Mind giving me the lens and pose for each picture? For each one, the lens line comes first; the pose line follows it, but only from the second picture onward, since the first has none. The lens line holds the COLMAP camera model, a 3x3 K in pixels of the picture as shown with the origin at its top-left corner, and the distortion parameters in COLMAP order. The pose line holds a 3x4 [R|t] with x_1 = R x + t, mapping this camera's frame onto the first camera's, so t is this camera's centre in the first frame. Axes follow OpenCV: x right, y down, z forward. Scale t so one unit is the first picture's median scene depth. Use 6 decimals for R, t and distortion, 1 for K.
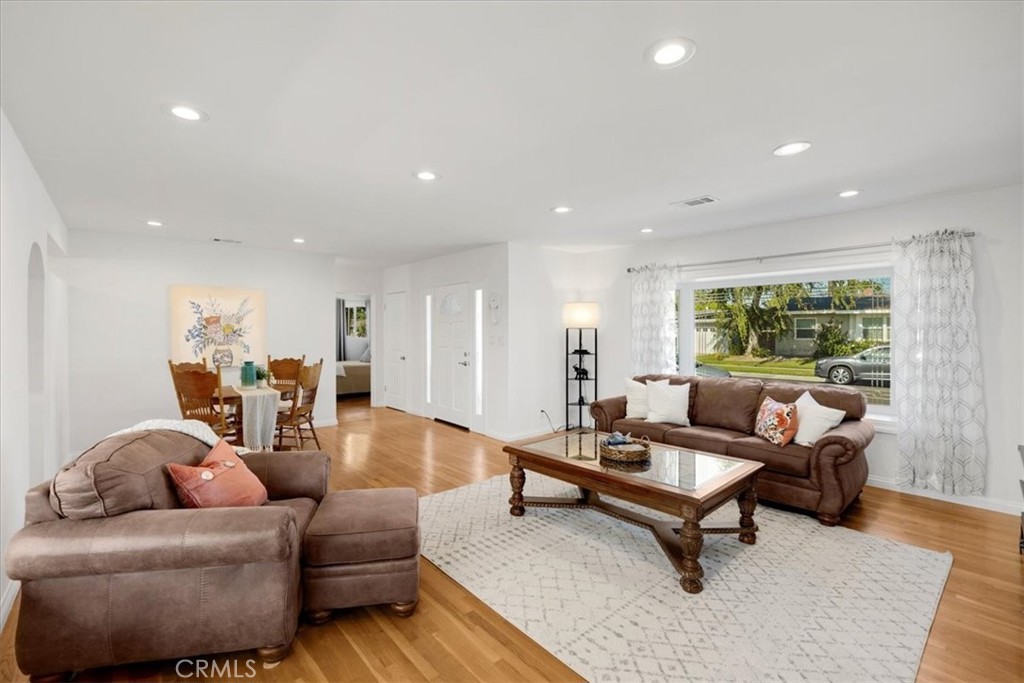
lens RADIAL K [[447.6, 0, 506.1], [0, 447.6, 334.0], [0, 0, 1]] dist [-0.003460, -0.000636]
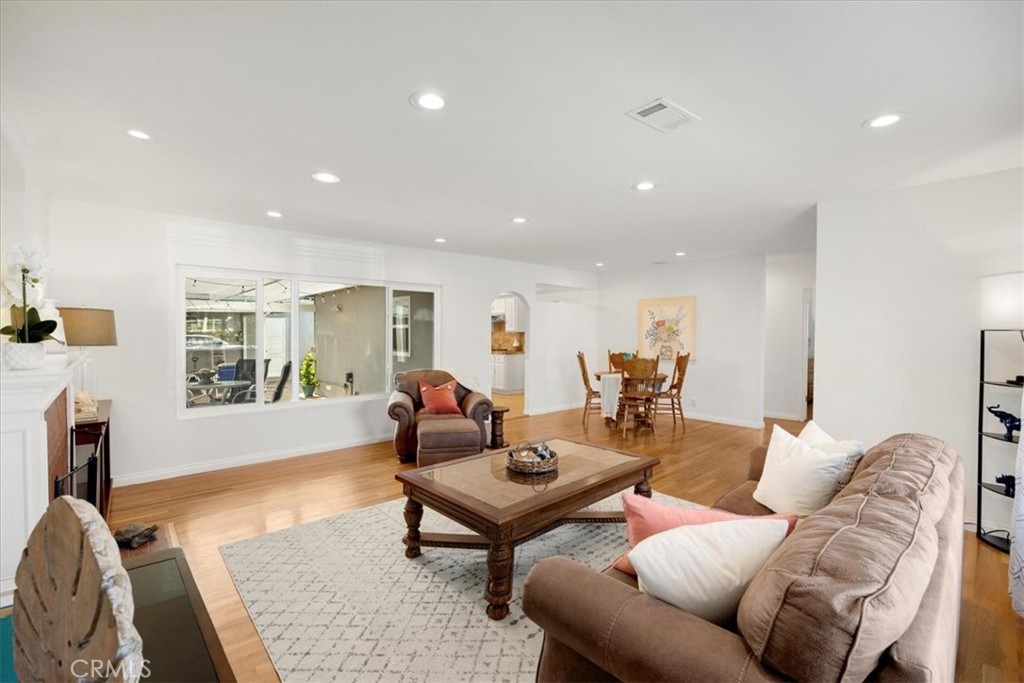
lens RADIAL K [[447.6, 0, 506.1], [0, 447.6, 334.0], [0, 0, 1]] dist [-0.003460, -0.000636]
pose [[0.004585, 0.009191, -0.999947, 0.693069], [-0.016756, 0.999818, 0.009113, -0.003743], [0.999849, 0.016713, 0.004738, 0.536612]]
